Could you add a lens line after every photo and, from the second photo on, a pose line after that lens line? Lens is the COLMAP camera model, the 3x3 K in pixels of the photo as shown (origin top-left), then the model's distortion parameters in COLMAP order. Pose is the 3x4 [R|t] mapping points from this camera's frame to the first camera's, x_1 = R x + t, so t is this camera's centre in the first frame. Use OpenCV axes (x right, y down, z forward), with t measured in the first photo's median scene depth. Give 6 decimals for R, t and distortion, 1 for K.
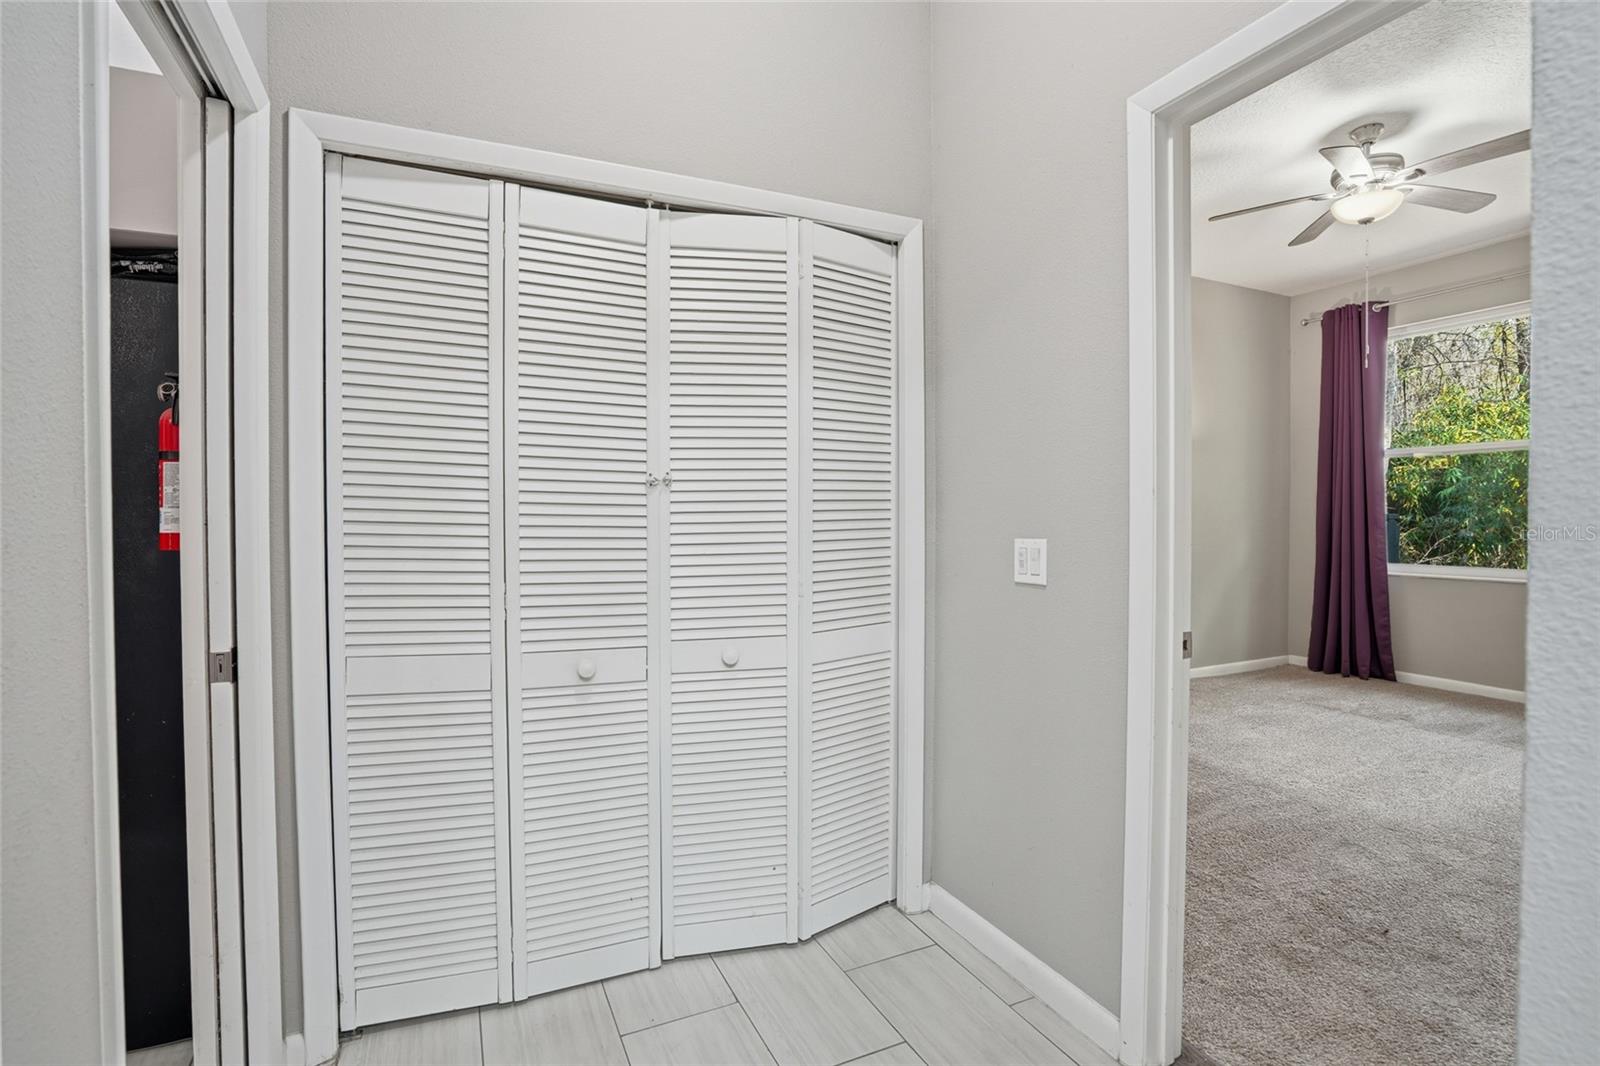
lens RADIAL K [[733.5, 0, 800.0], [0, 733.5, 533.0], [0, 0, 1]] dist [-0.027002, 0.001357]
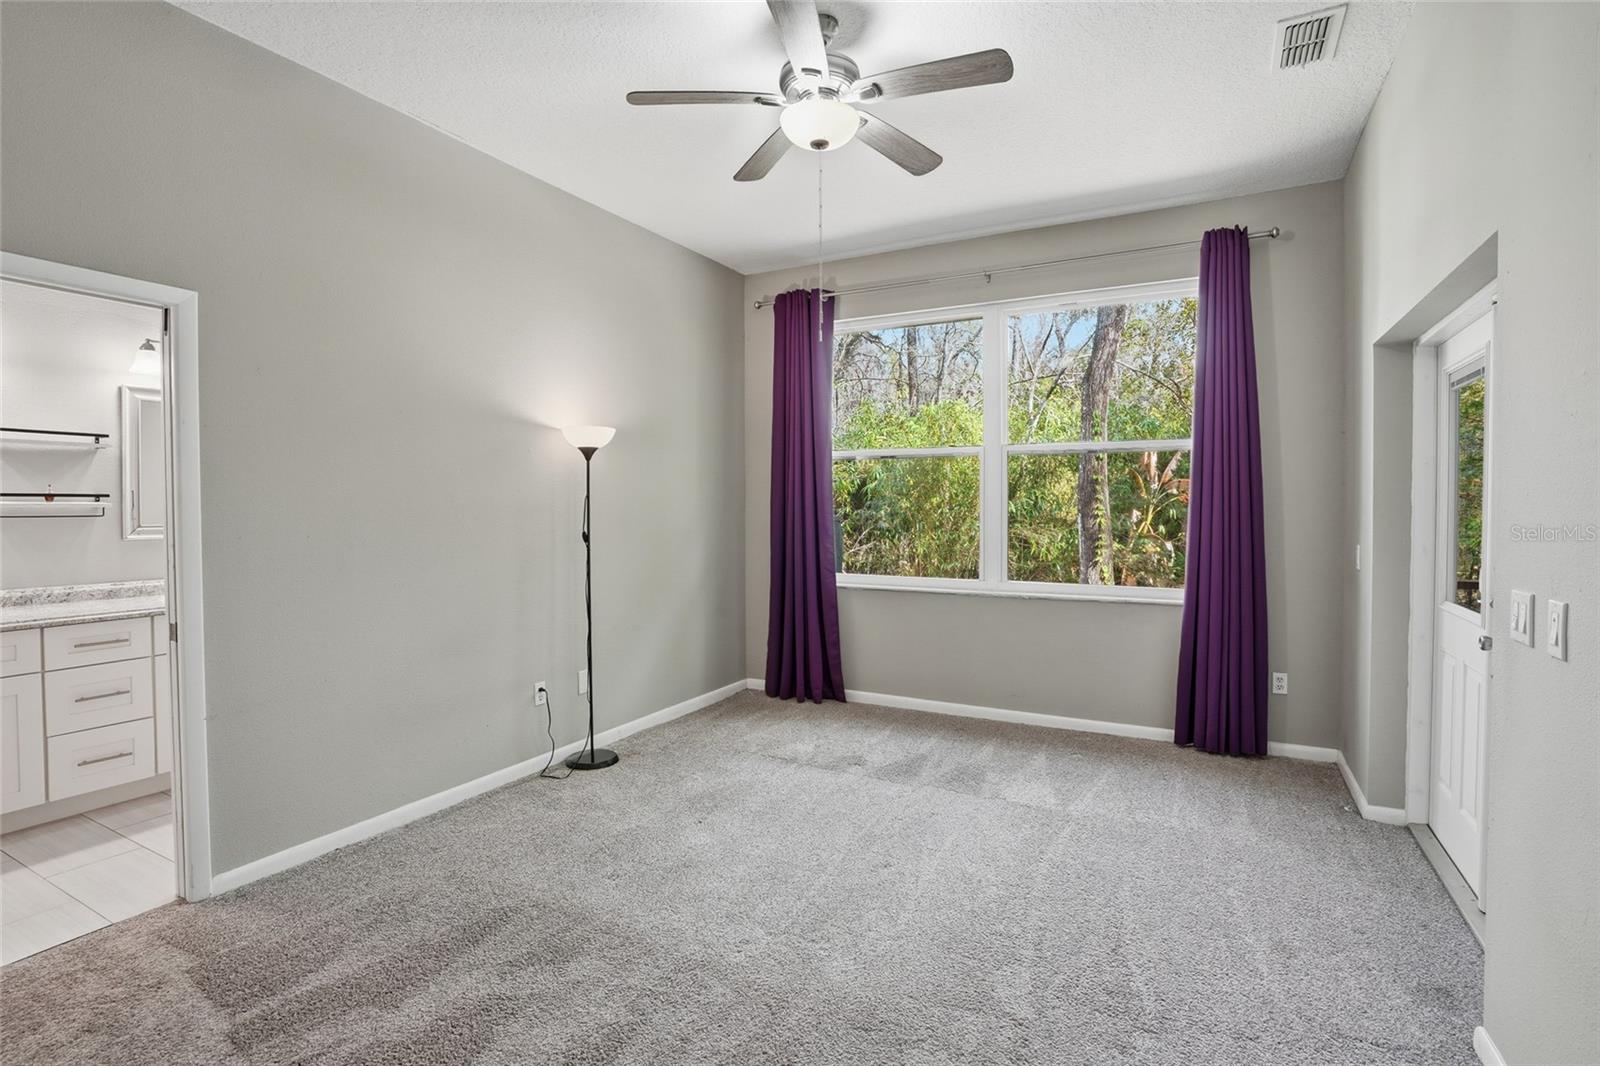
lens RADIAL K [[700.2, 0, 798.8], [0, 700.2, 495.7], [0, 0, 1]] dist [-0.027092, 0.000191]
pose [[0.795497, 0.003229, 0.605949, 0.231177], [0.013617, 0.999638, -0.023203, -0.036335], [-0.605805, 0.026709, 0.795165, 0.309446]]
